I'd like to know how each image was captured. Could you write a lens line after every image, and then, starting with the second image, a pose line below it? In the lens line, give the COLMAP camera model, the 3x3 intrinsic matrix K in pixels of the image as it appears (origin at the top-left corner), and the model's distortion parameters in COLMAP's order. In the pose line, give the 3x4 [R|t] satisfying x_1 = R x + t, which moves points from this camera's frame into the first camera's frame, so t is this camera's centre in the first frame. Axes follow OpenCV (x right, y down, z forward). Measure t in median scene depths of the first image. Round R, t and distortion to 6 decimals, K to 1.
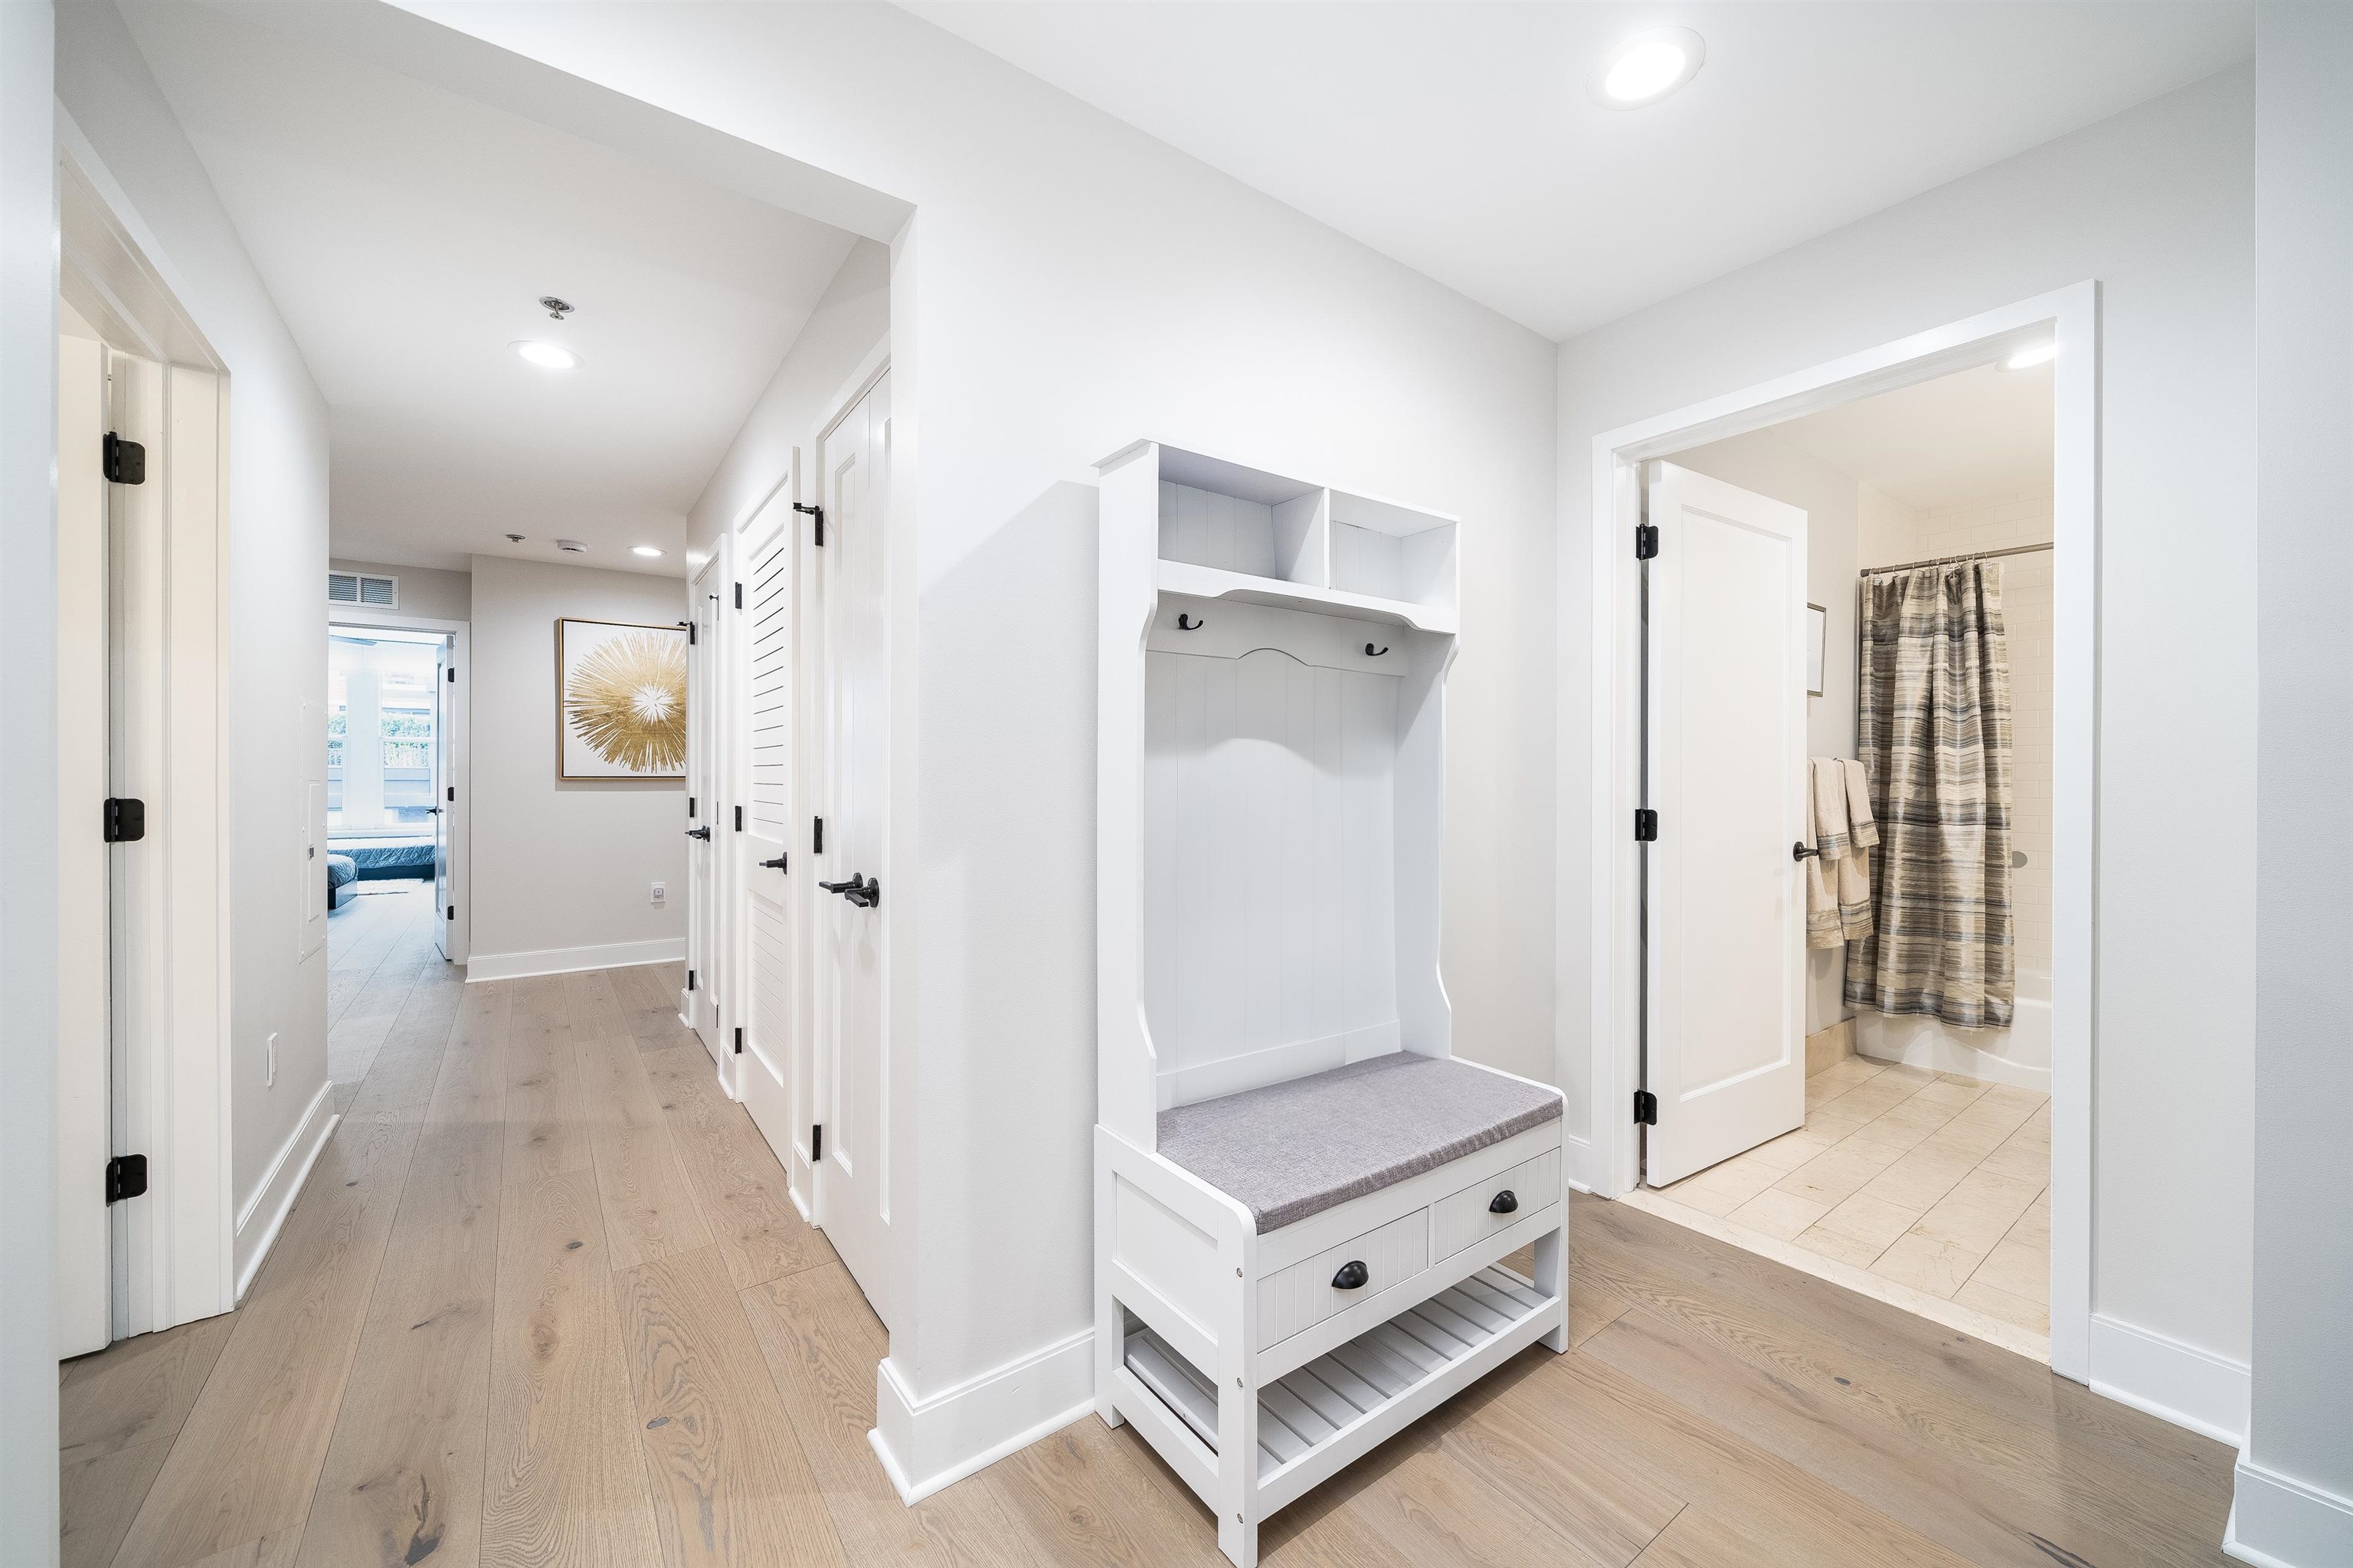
lens RADIAL K [[858.7, 0, 1183.6], [0, 858.7, 784.4], [0, 0, 1]] dist [-0.000256, -0.001712]
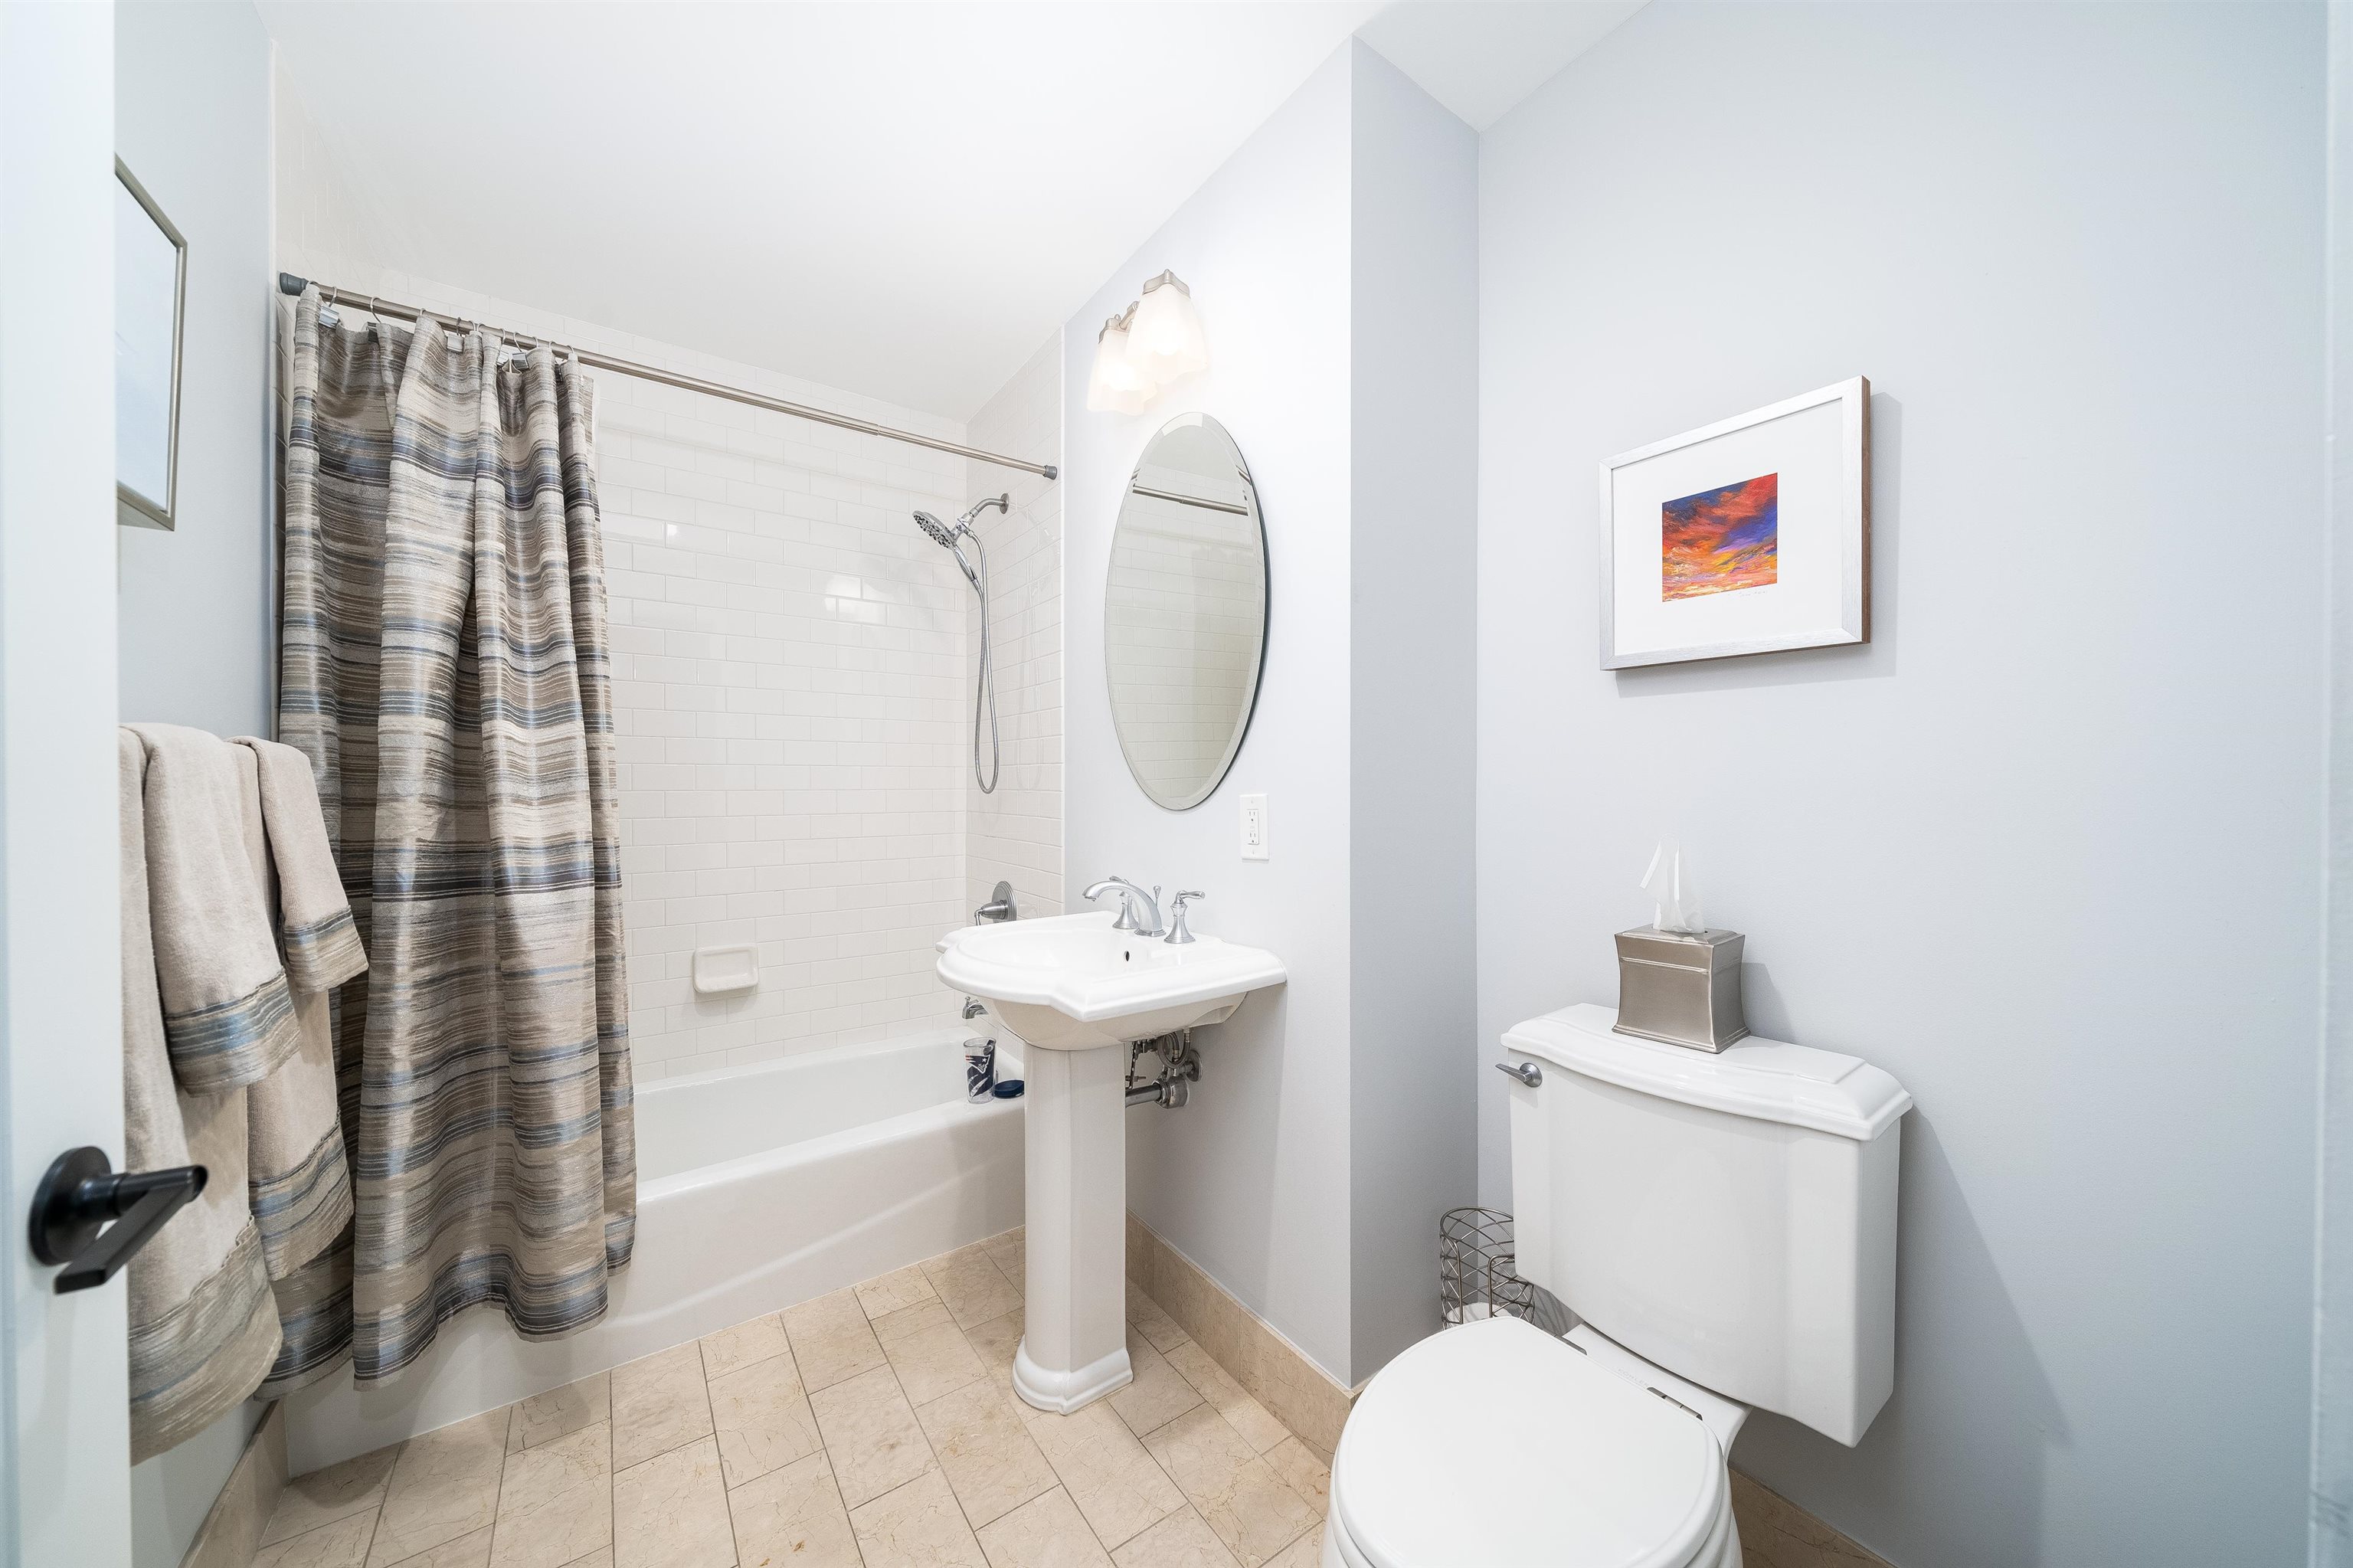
lens RADIAL K [[812.8, 0, 1189.4], [0, 812.8, 785.5], [0, 0, 1]] dist [-0.006334, -0.000273]
pose [[0.002656, -0.005652, 0.999981, 0.443189], [0.005270, 0.999970, 0.005638, -0.010558], [-0.999983, 0.005255, 0.002685, 0.617151]]
